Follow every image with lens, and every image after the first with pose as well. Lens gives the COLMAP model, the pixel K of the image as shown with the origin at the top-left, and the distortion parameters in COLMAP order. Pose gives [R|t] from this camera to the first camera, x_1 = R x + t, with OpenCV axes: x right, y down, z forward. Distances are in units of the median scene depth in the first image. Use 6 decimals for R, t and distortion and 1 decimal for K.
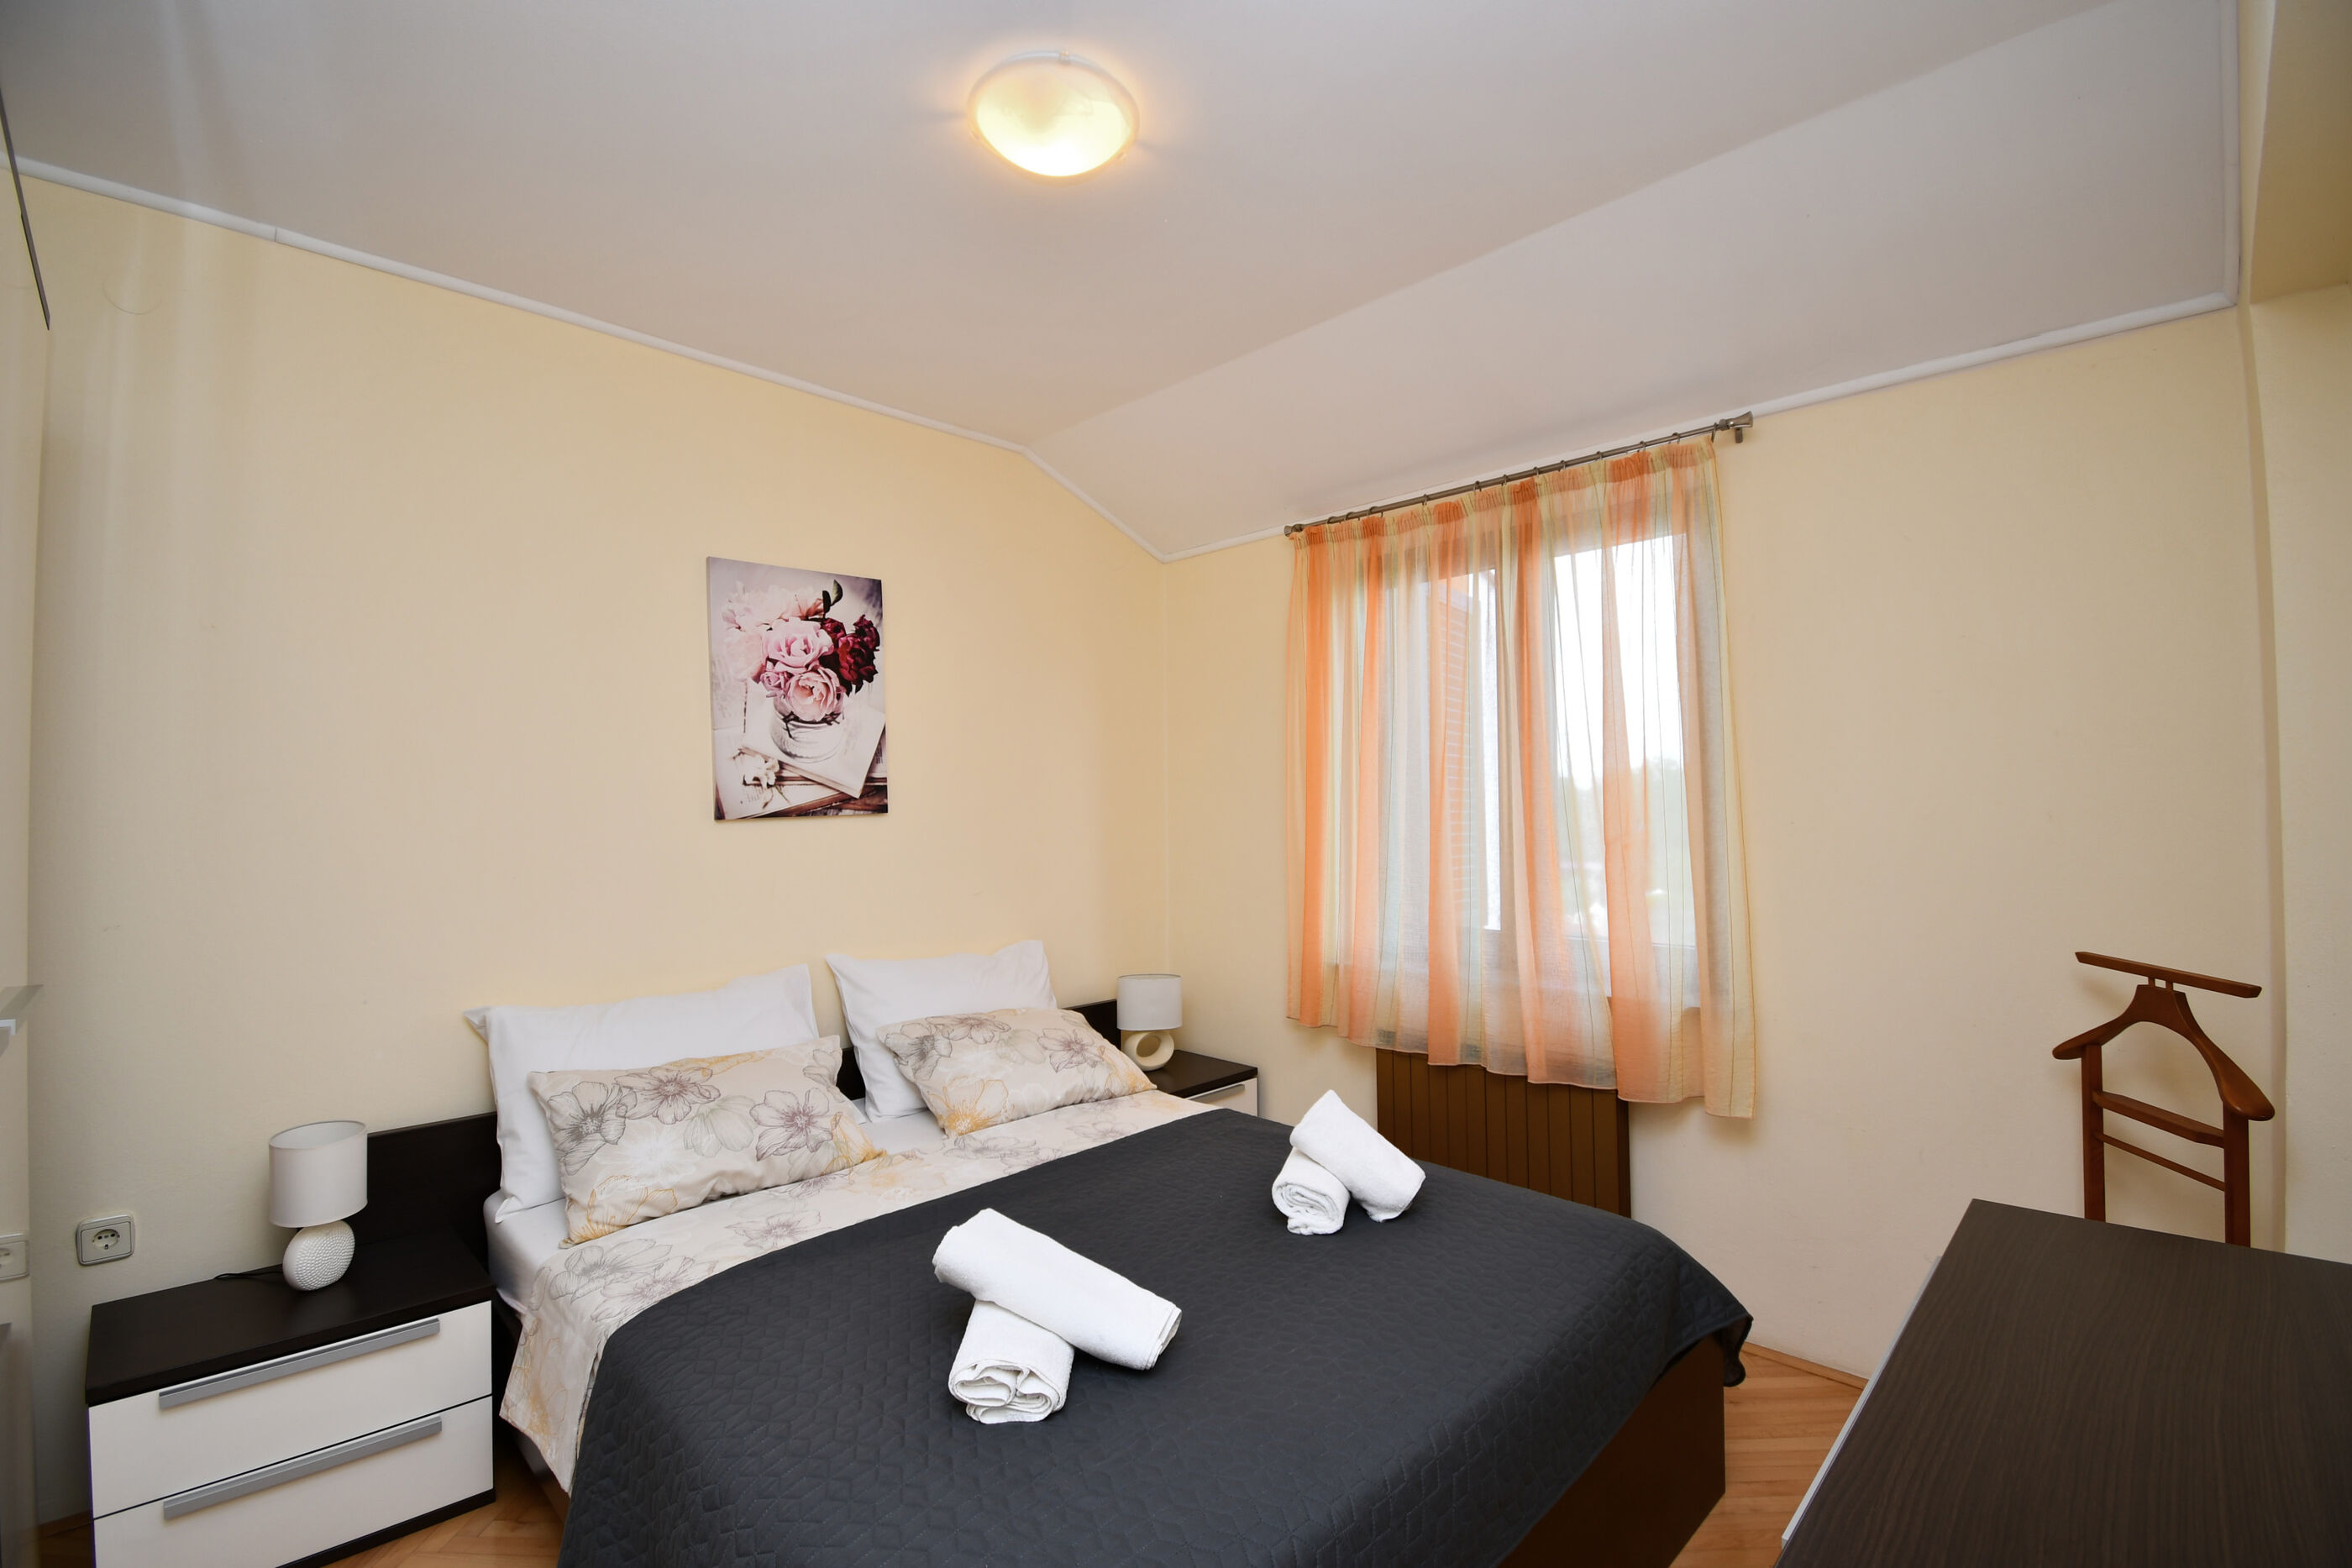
lens RADIAL K [[1033.0, 0, 1176.3], [0, 1033.0, 791.6], [0, 0, 1]] dist [0.022140, -0.025964]
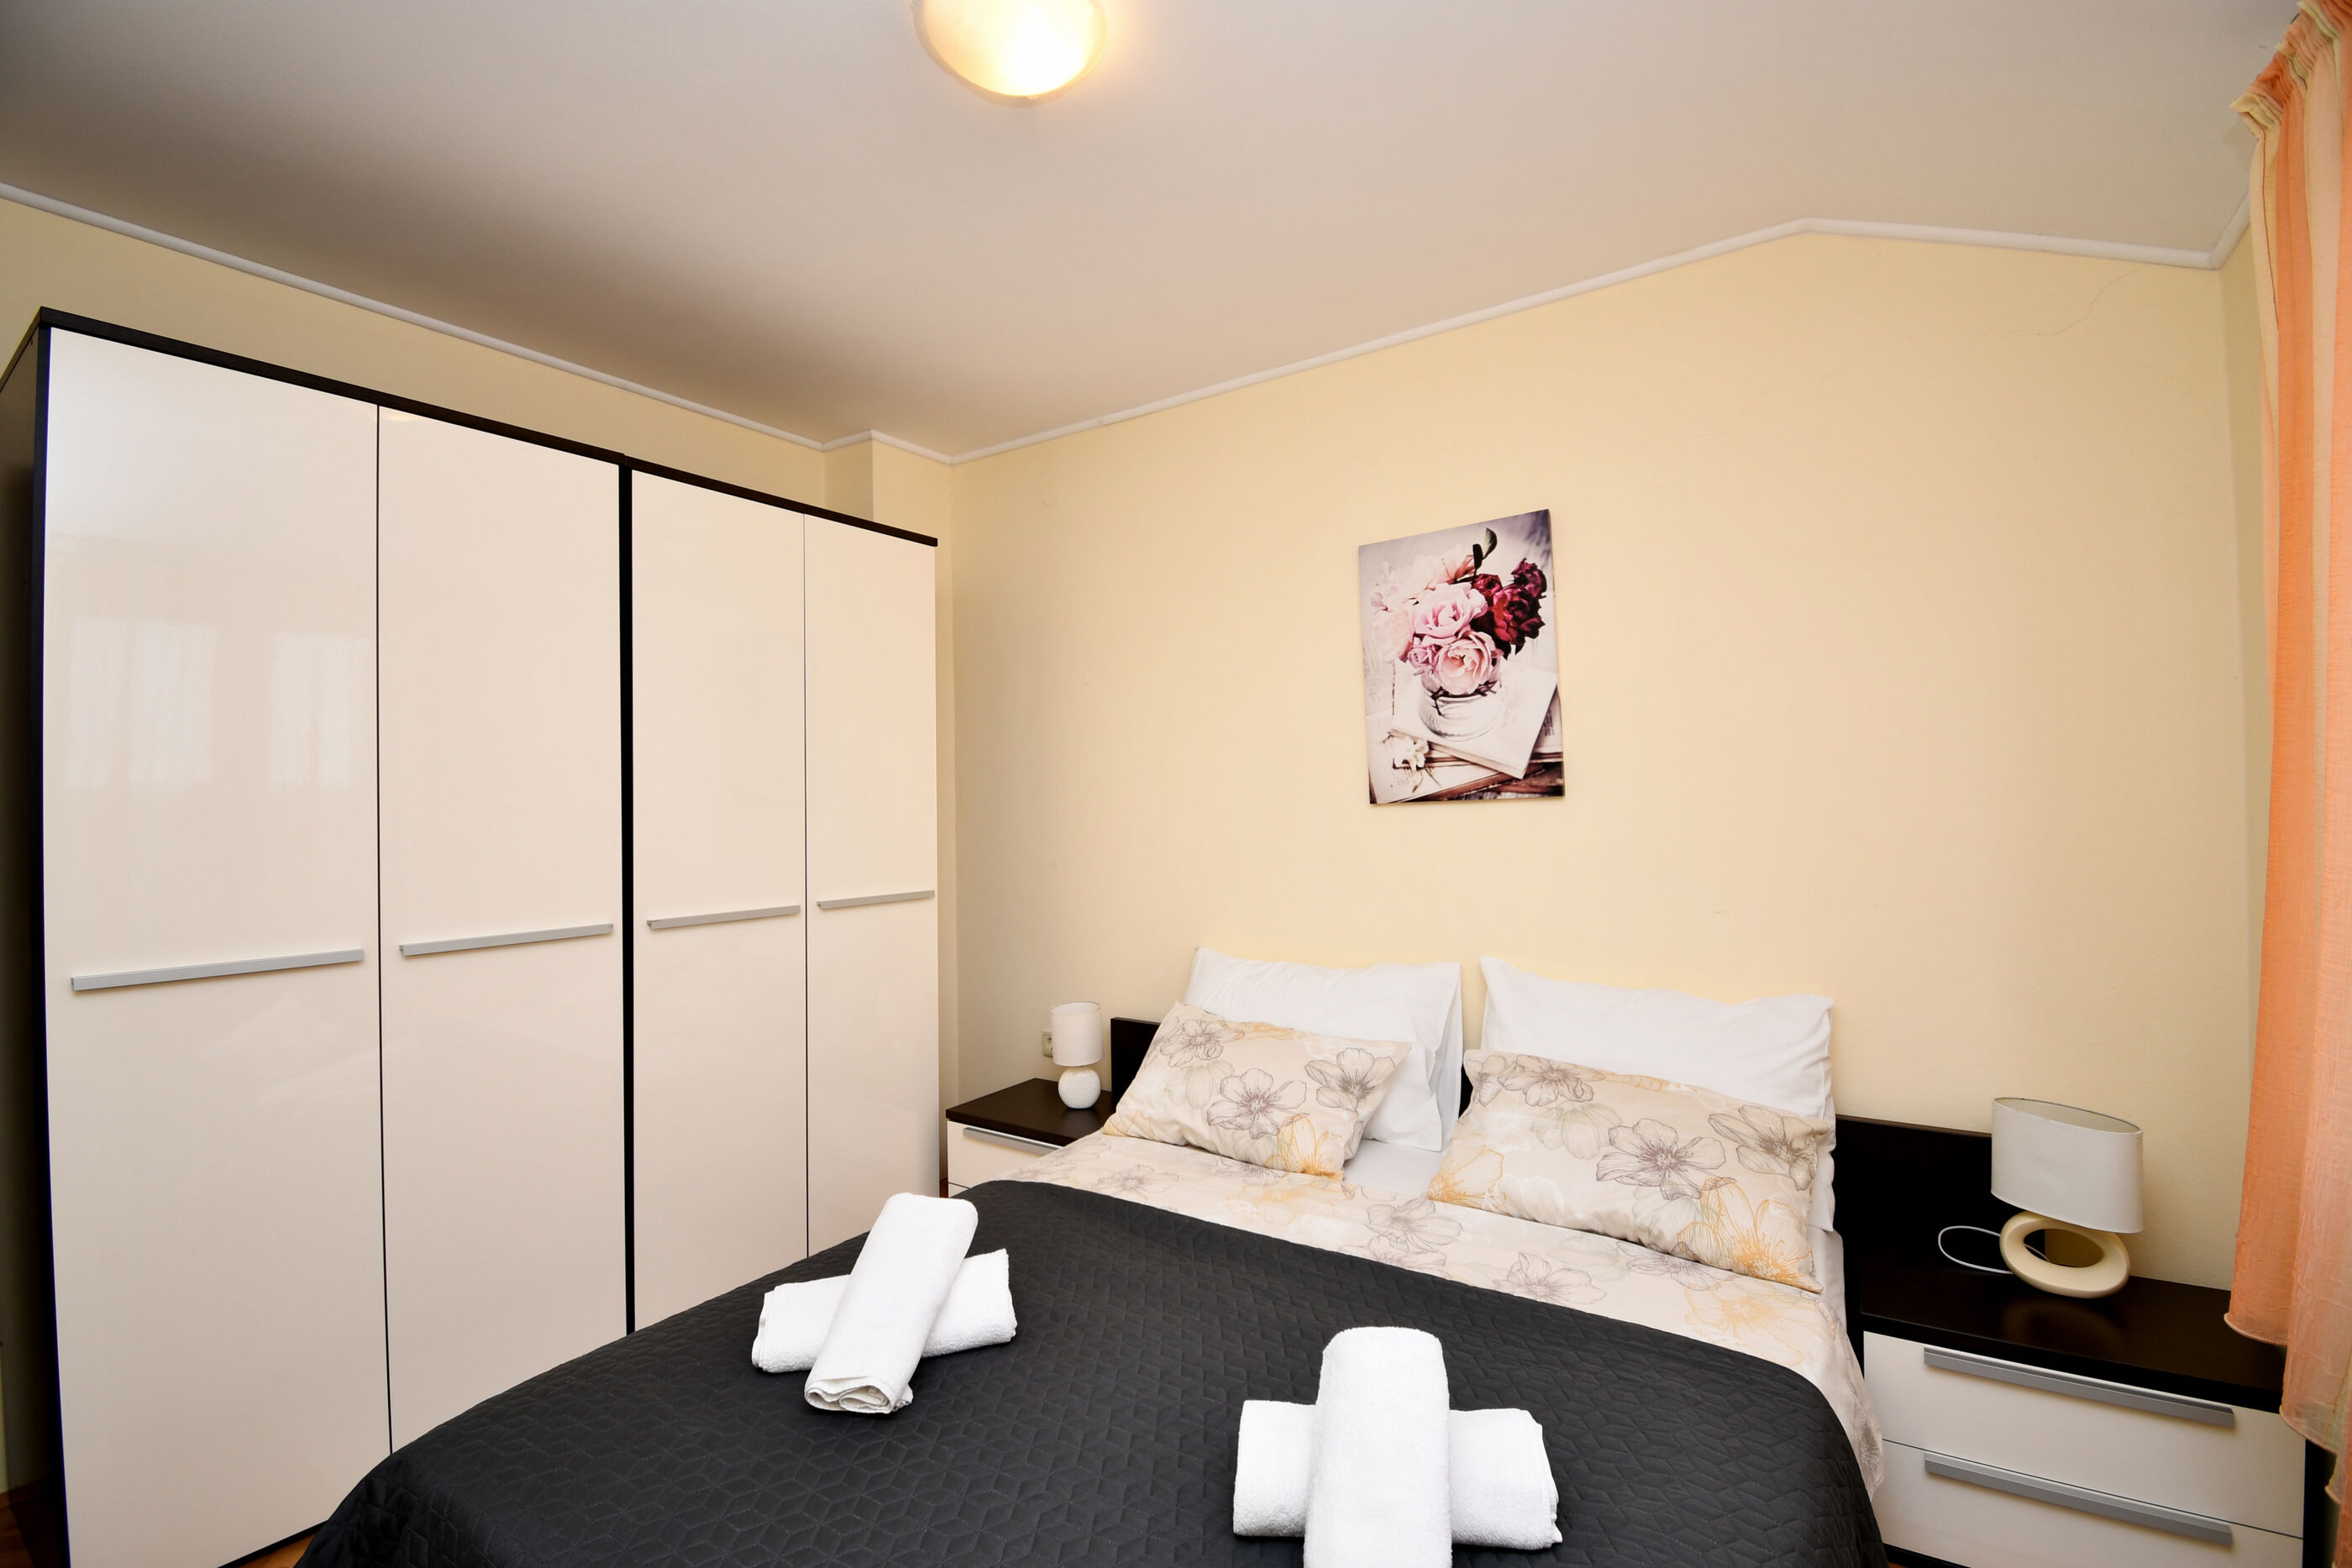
lens RADIAL K [[1033.0, 0, 1176.3], [0, 1033.0, 791.6], [0, 0, 1]] dist [0.022140, -0.025964]
pose [[0.187928, -0.002614, -0.982179, 0.492480], [0.030551, 0.999528, 0.003186, 0.005827], [0.981708, -0.030605, 0.187919, 0.598119]]
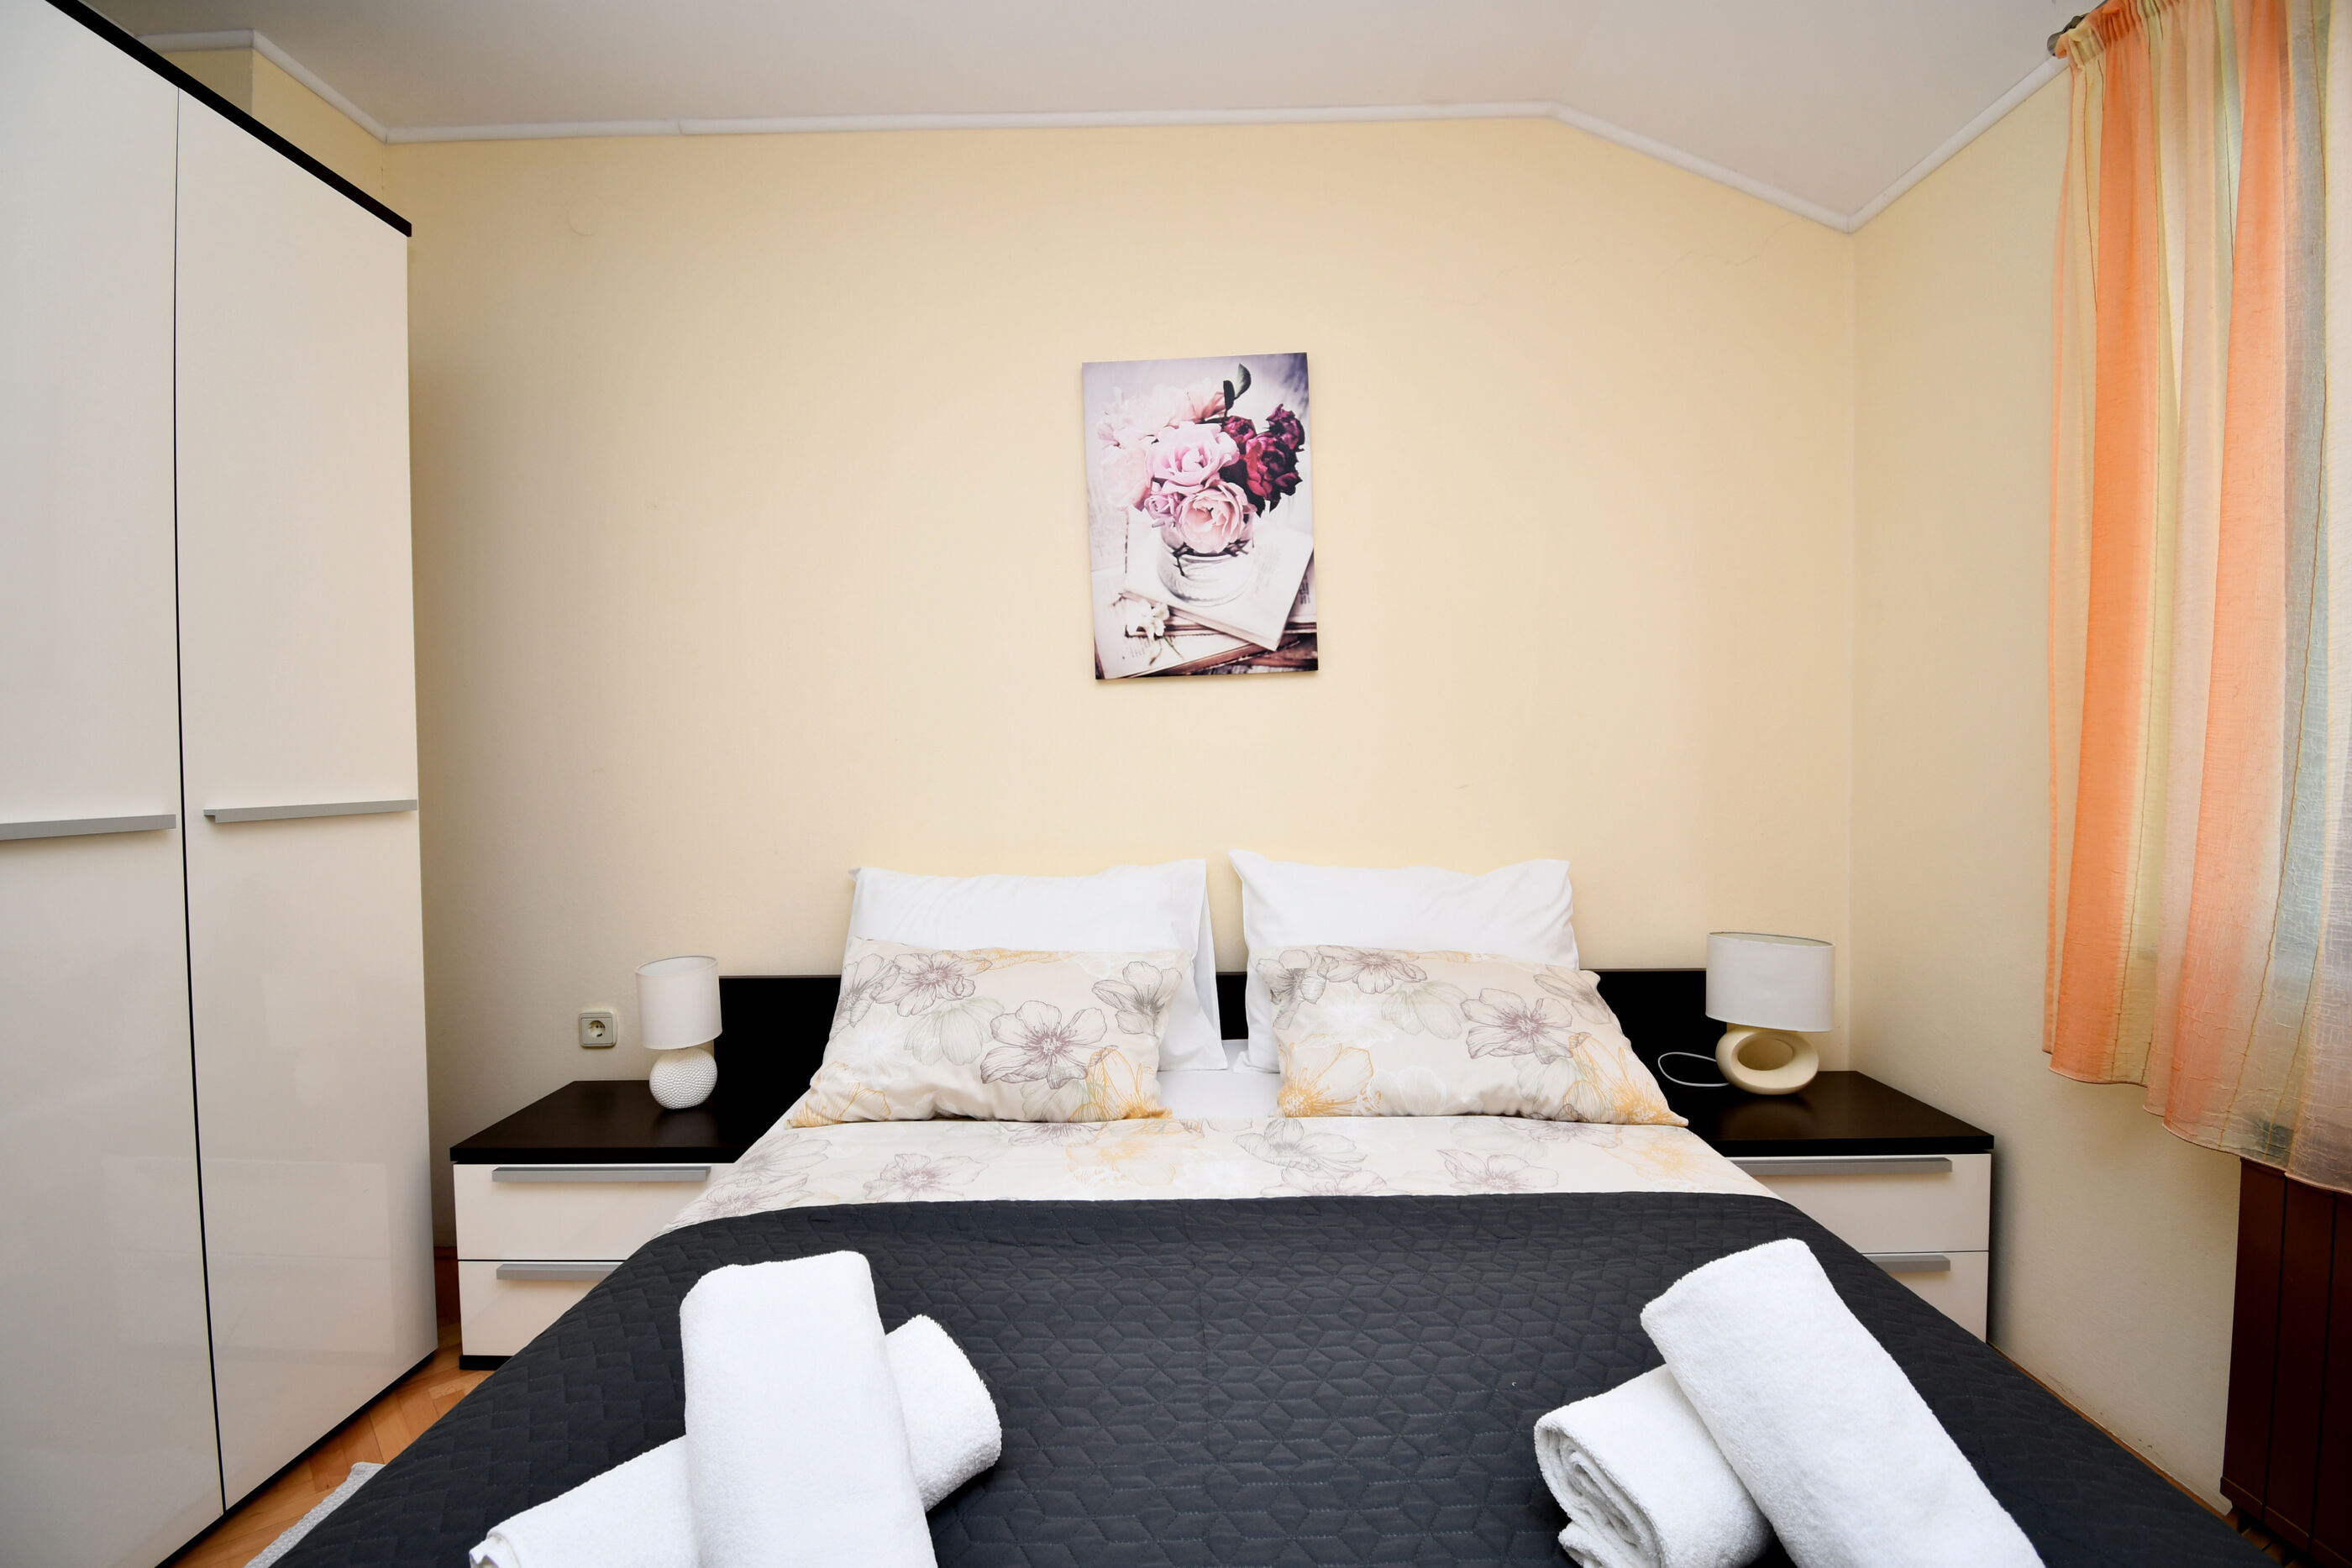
lens RADIAL K [[1033.0, 0, 1176.3], [0, 1033.0, 791.6], [0, 0, 1]] dist [0.022140, -0.025964]
pose [[0.699288, 0.024910, -0.714406, 0.199644], [0.017550, 0.998493, 0.051994, 0.073074], [0.714625, -0.048896, 0.697797, 0.434372]]
